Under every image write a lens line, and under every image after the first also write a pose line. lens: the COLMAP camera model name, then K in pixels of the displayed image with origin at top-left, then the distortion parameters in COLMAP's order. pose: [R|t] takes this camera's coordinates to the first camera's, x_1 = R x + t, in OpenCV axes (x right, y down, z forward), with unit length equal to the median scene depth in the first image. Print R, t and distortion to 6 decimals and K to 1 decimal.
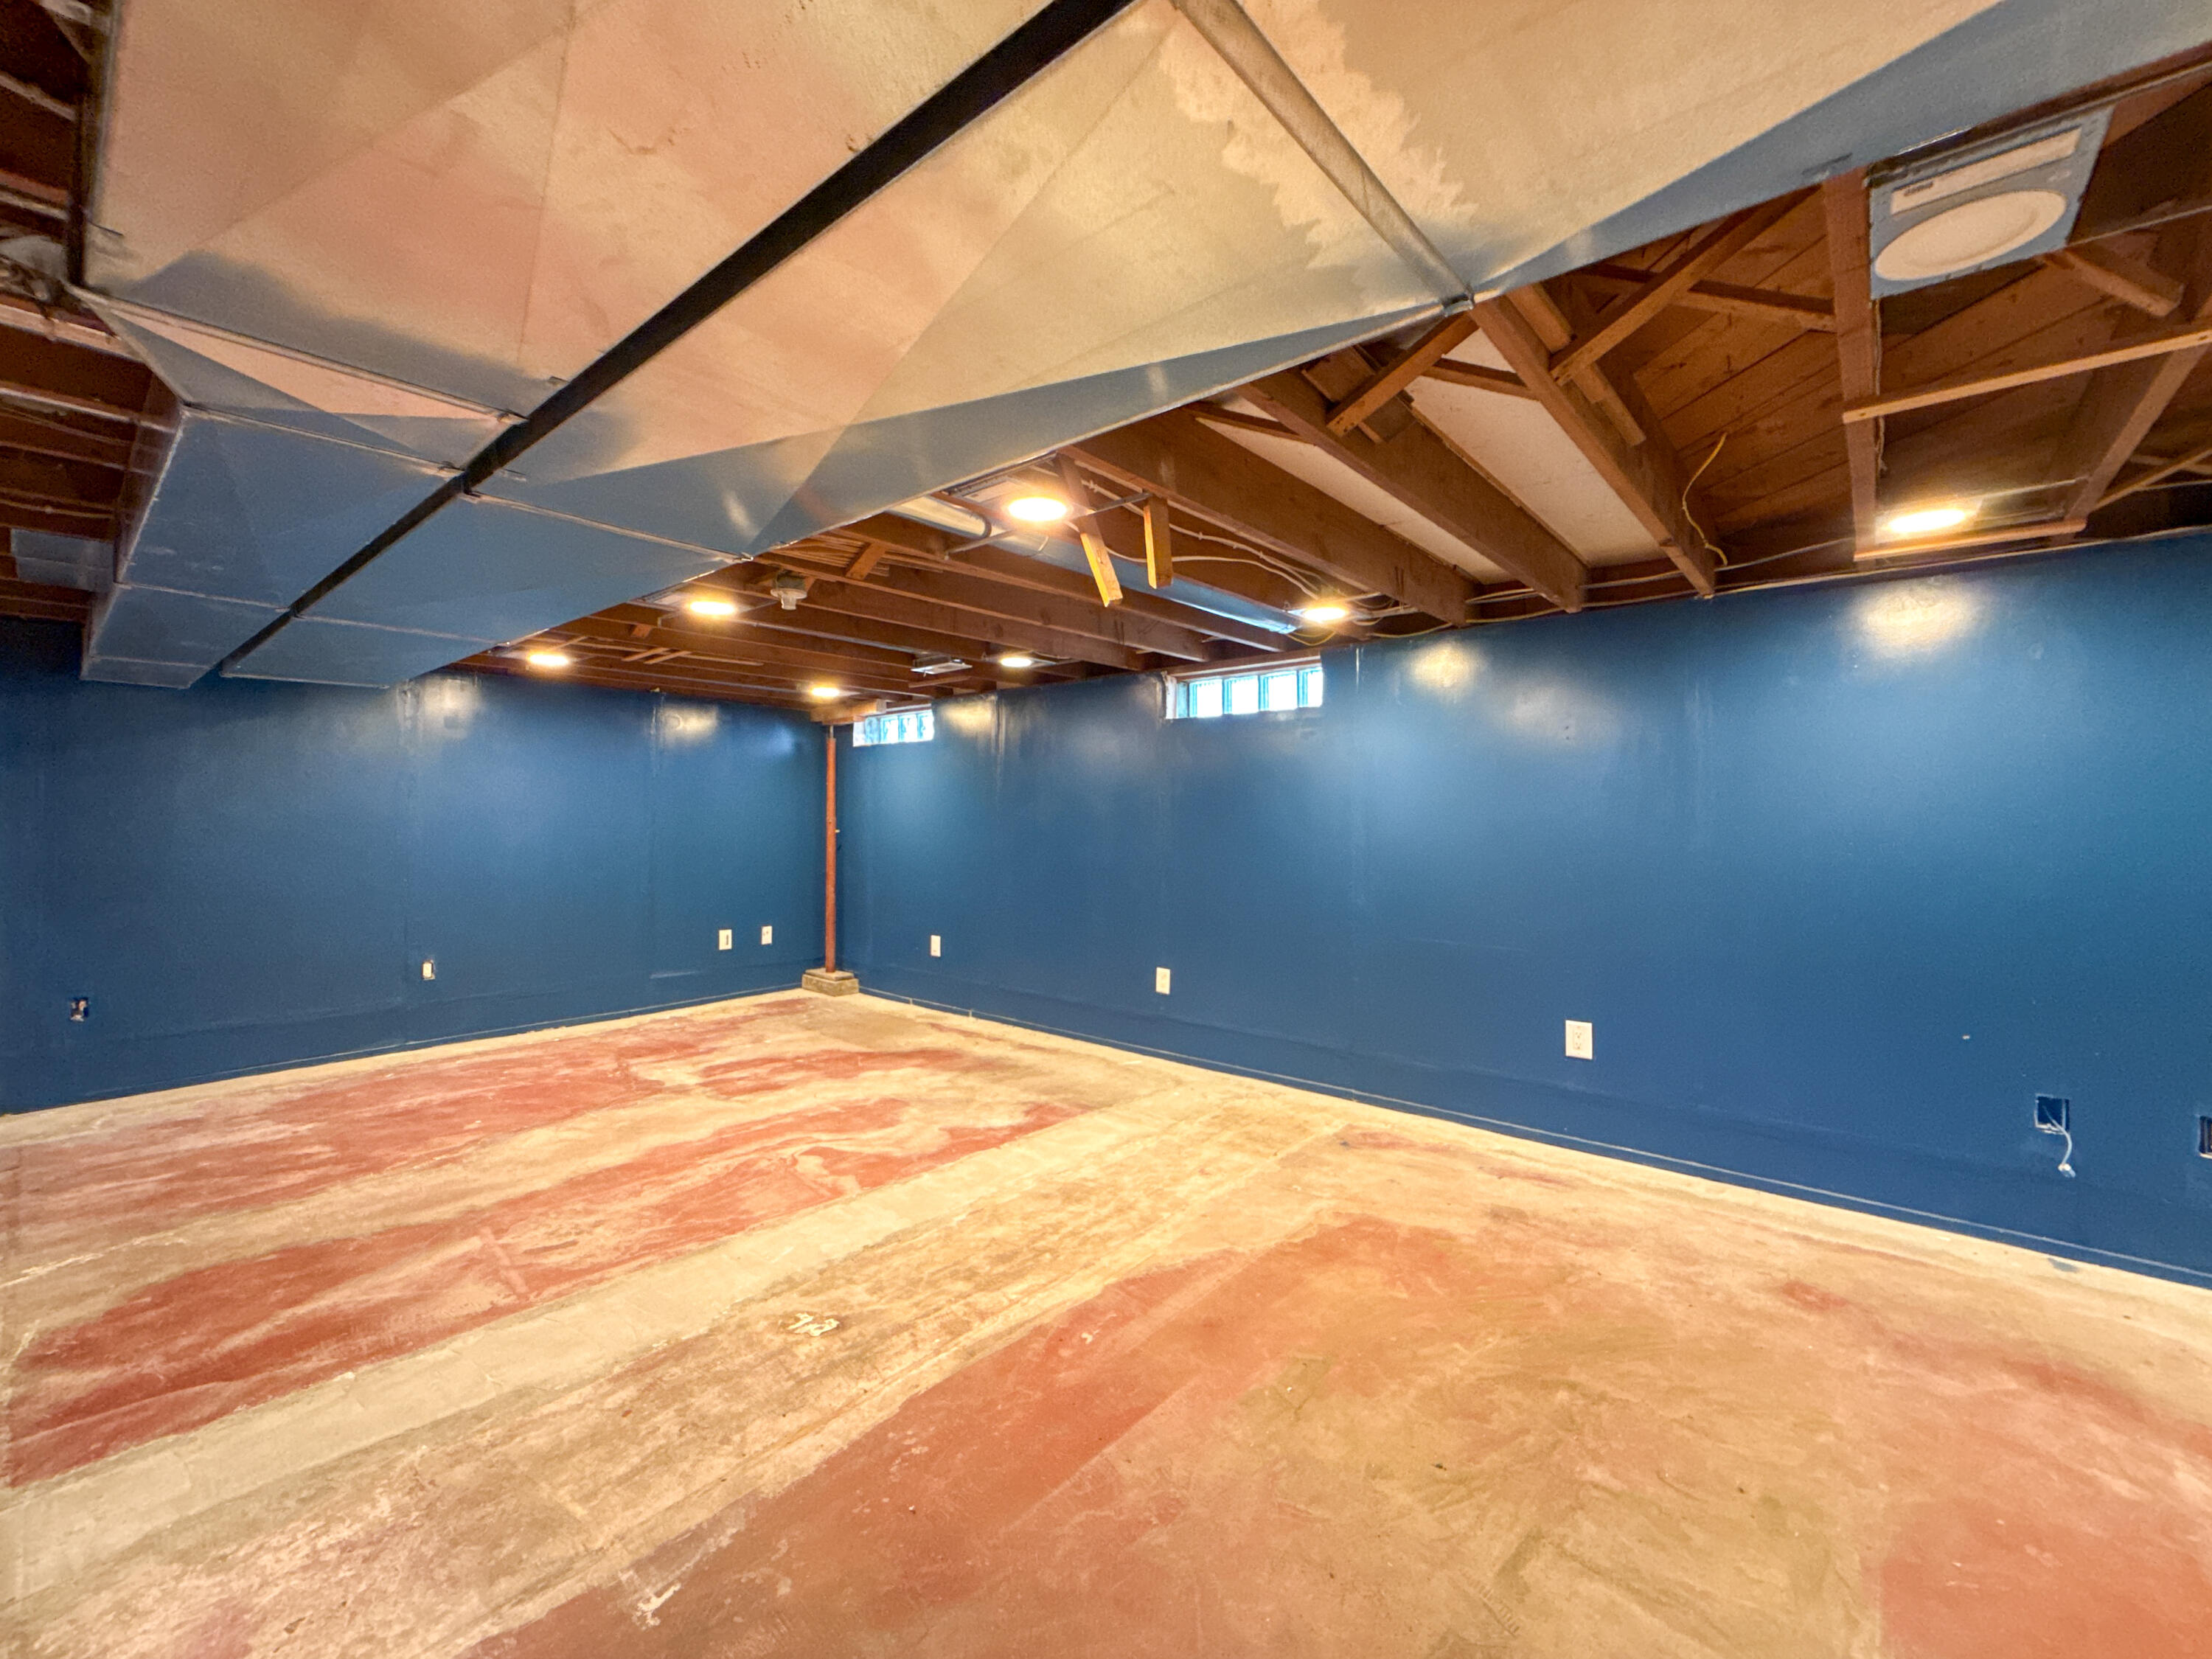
lens RADIAL K [[921.5, 0, 1171.7], [0, 921.5, 828.8], [0, 0, 1]] dist [0.002088, 0.000078]
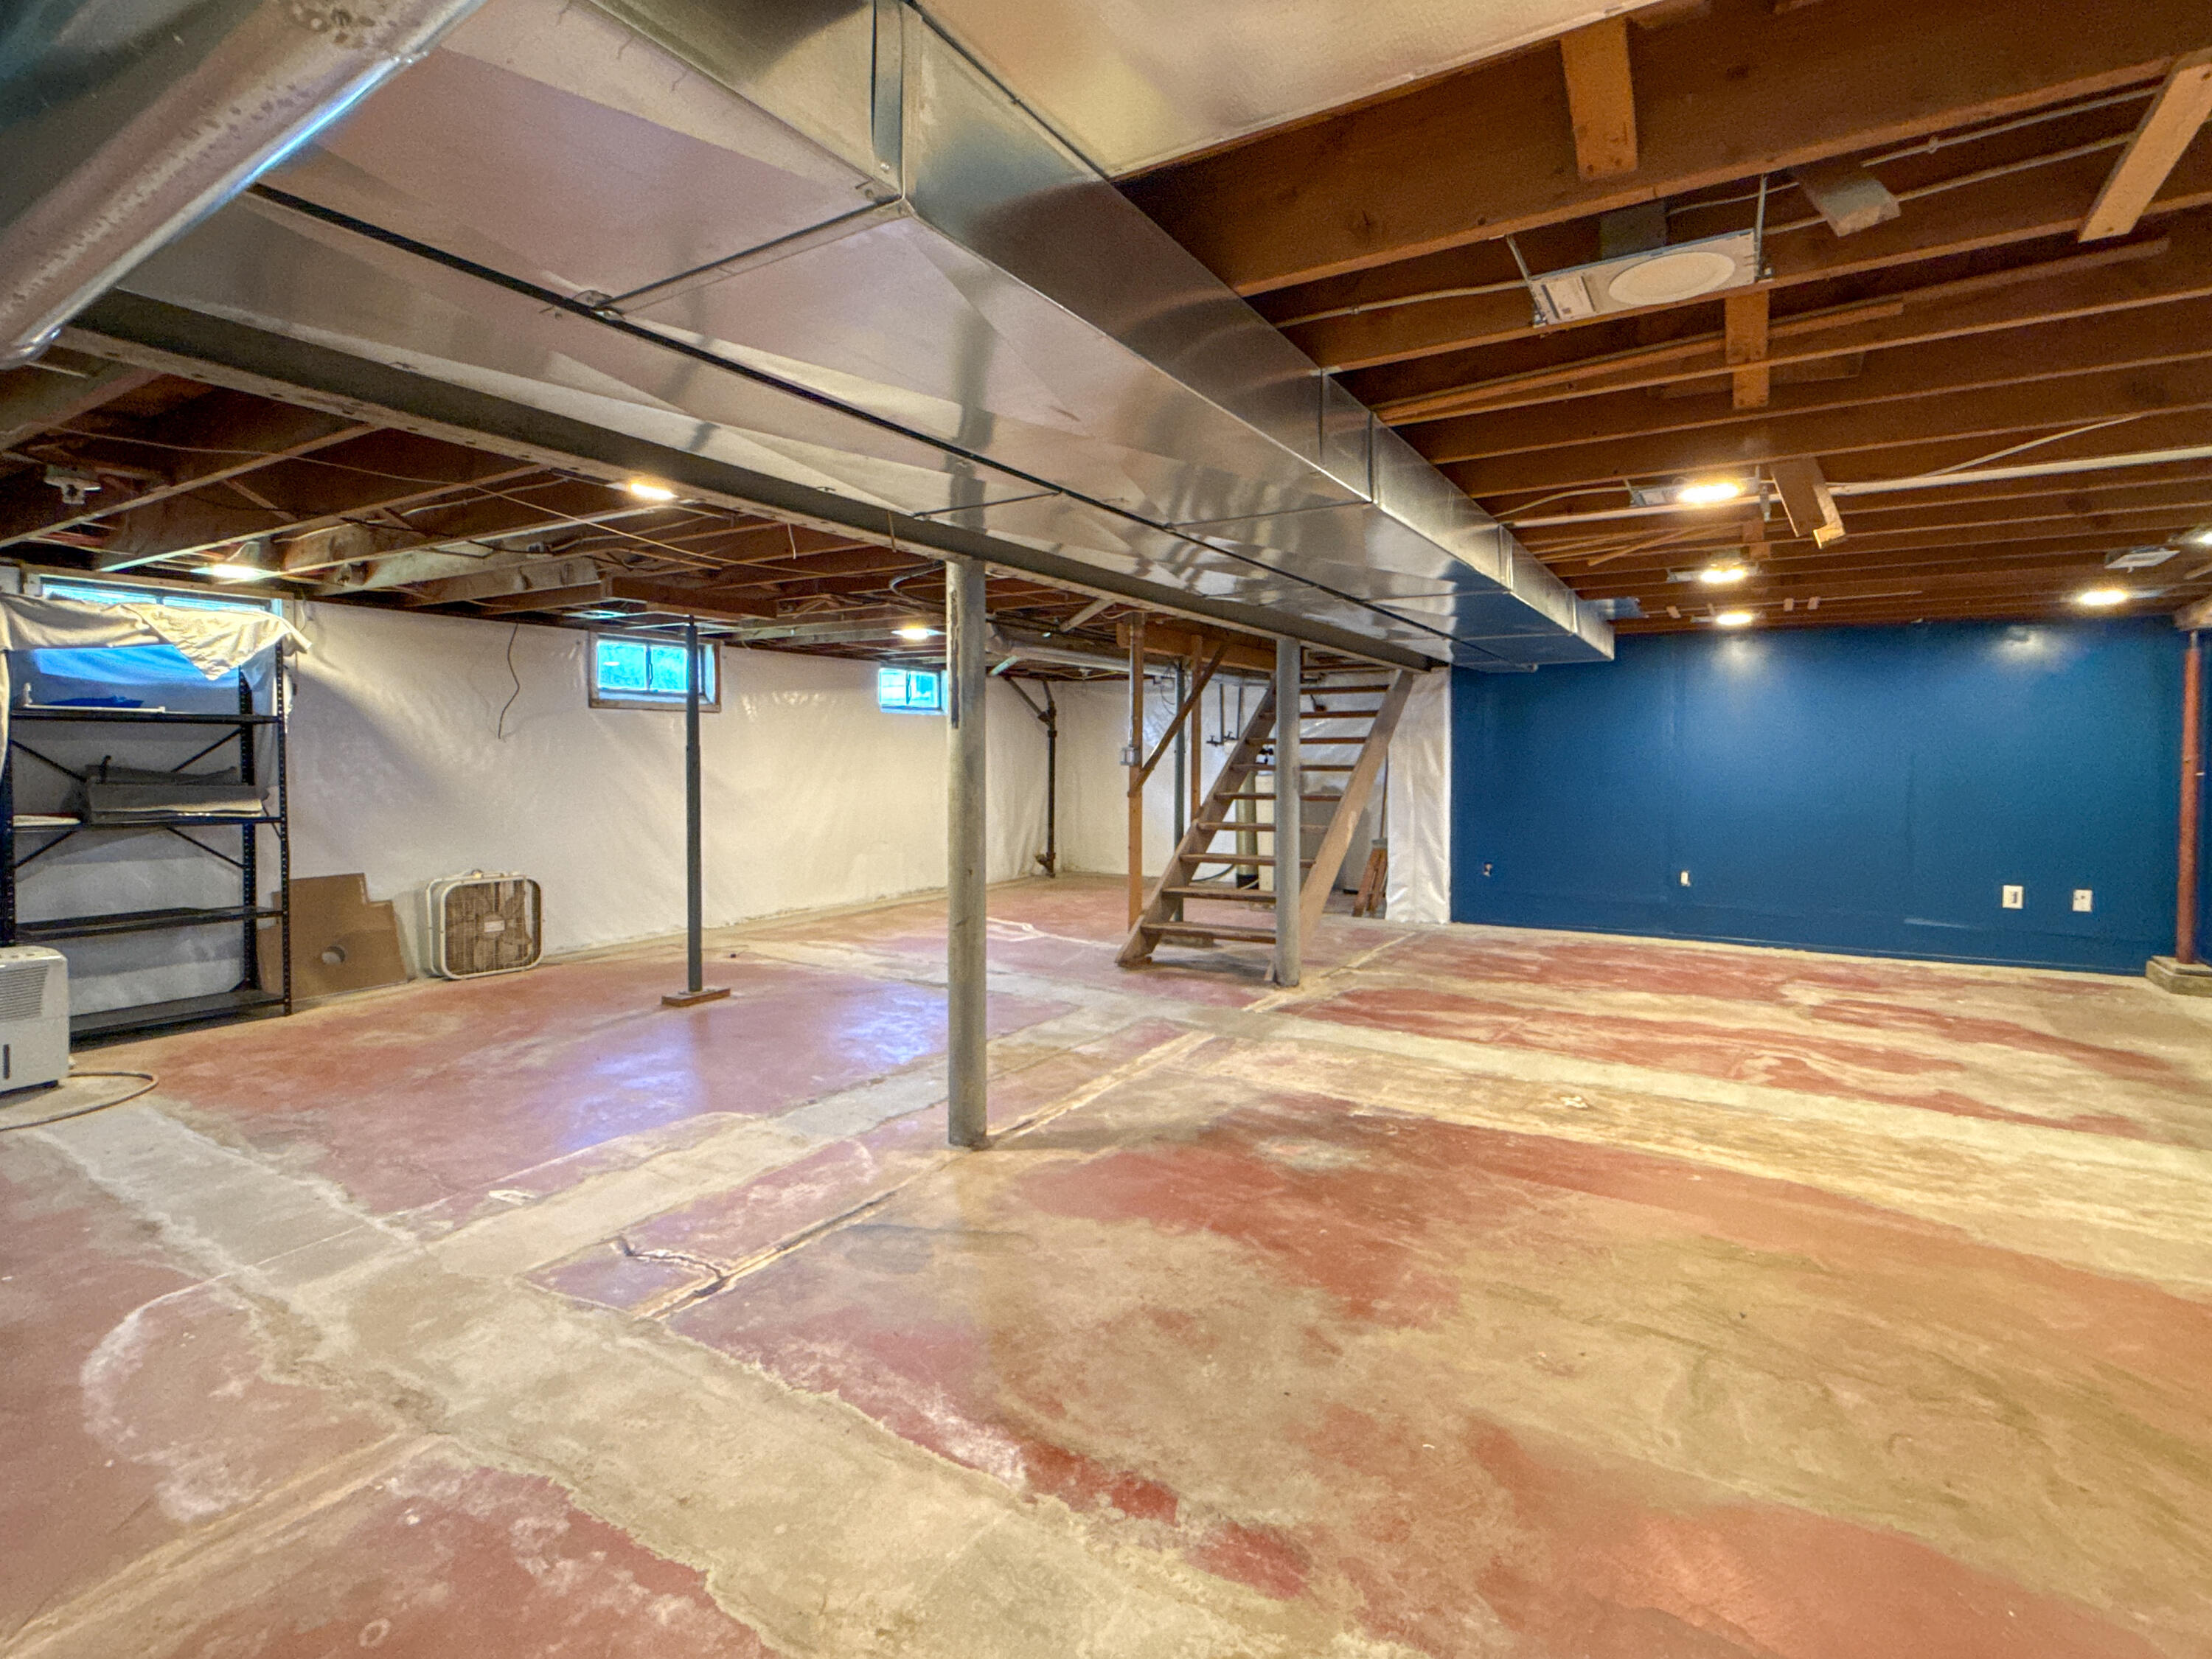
lens RADIAL K [[1047.4, 0, 1106.0], [0, 1047.4, 829.5], [0, 0, 1]] dist [-0.000777, -0.000085]
pose [[0.159713, 0.066916, -0.984893, 1.033800], [-0.013296, 0.997755, 0.065634, 0.012269], [0.987074, 0.002612, 0.160244, 0.009487]]
